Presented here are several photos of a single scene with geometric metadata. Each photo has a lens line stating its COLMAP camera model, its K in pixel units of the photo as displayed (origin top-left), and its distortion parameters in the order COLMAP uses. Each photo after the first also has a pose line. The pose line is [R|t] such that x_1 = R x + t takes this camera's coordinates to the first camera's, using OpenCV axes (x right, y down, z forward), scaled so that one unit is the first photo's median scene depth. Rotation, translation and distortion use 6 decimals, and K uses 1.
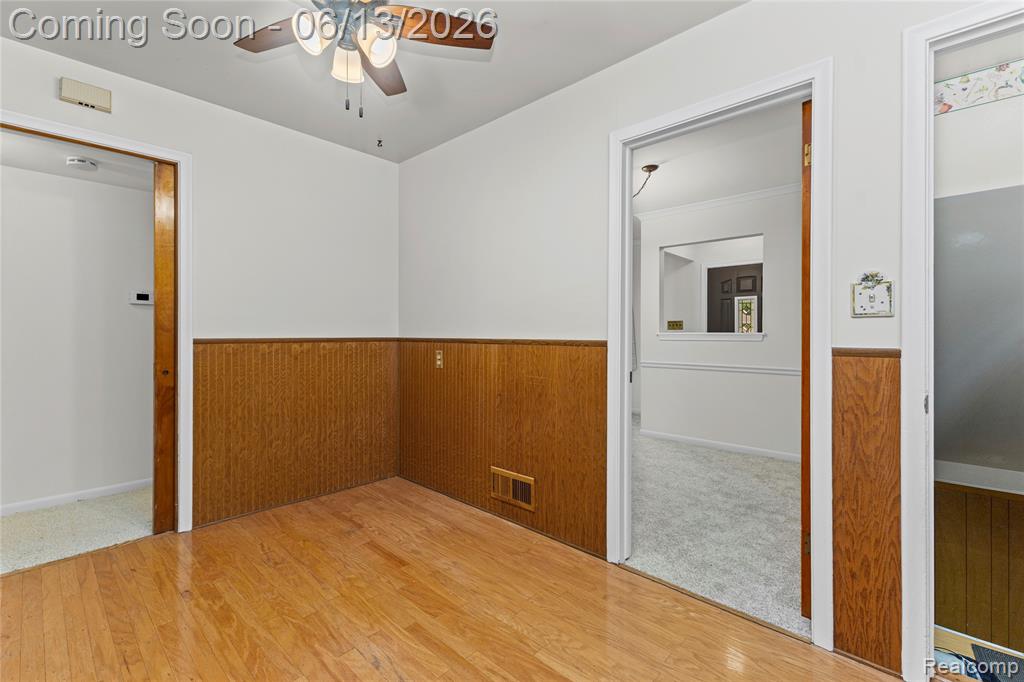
lens RADIAL K [[443.3, 0, 510.6], [0, 443.3, 335.0], [0, 0, 1]] dist [0.015030, -0.002461]
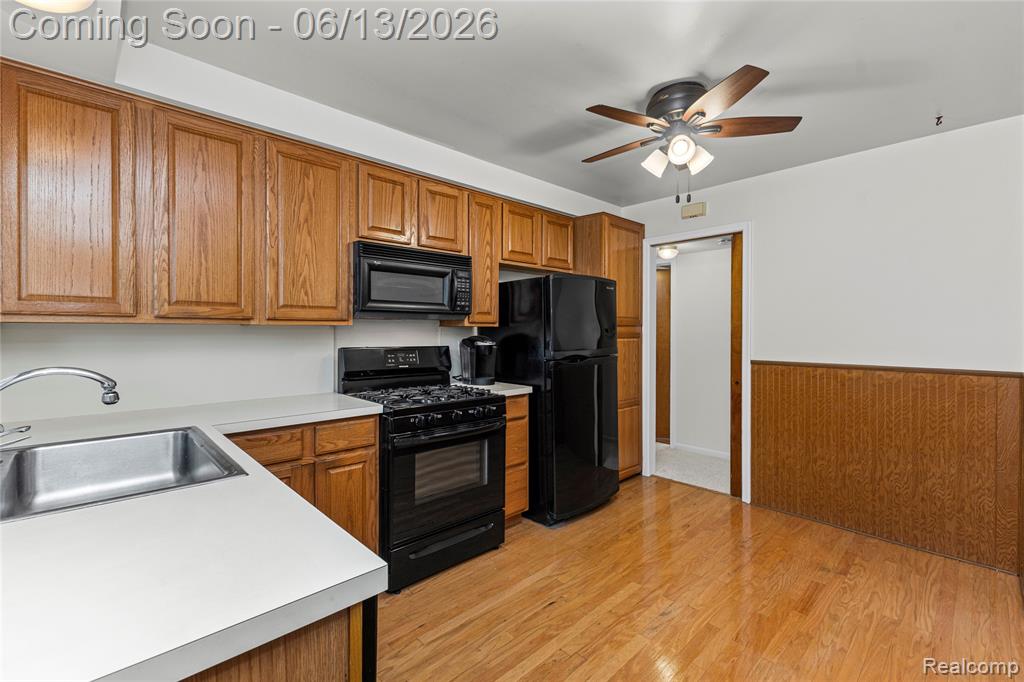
lens RADIAL K [[443.3, 0, 513.9], [0, 443.3, 337.8], [0, 0, 1]] dist [0.015030, -0.002461]
pose [[-0.053952, 0.012798, -0.998461, 0.595916], [-0.006100, 0.999895, 0.013146, -0.065243], [0.998525, 0.006800, -0.053869, 0.342834]]
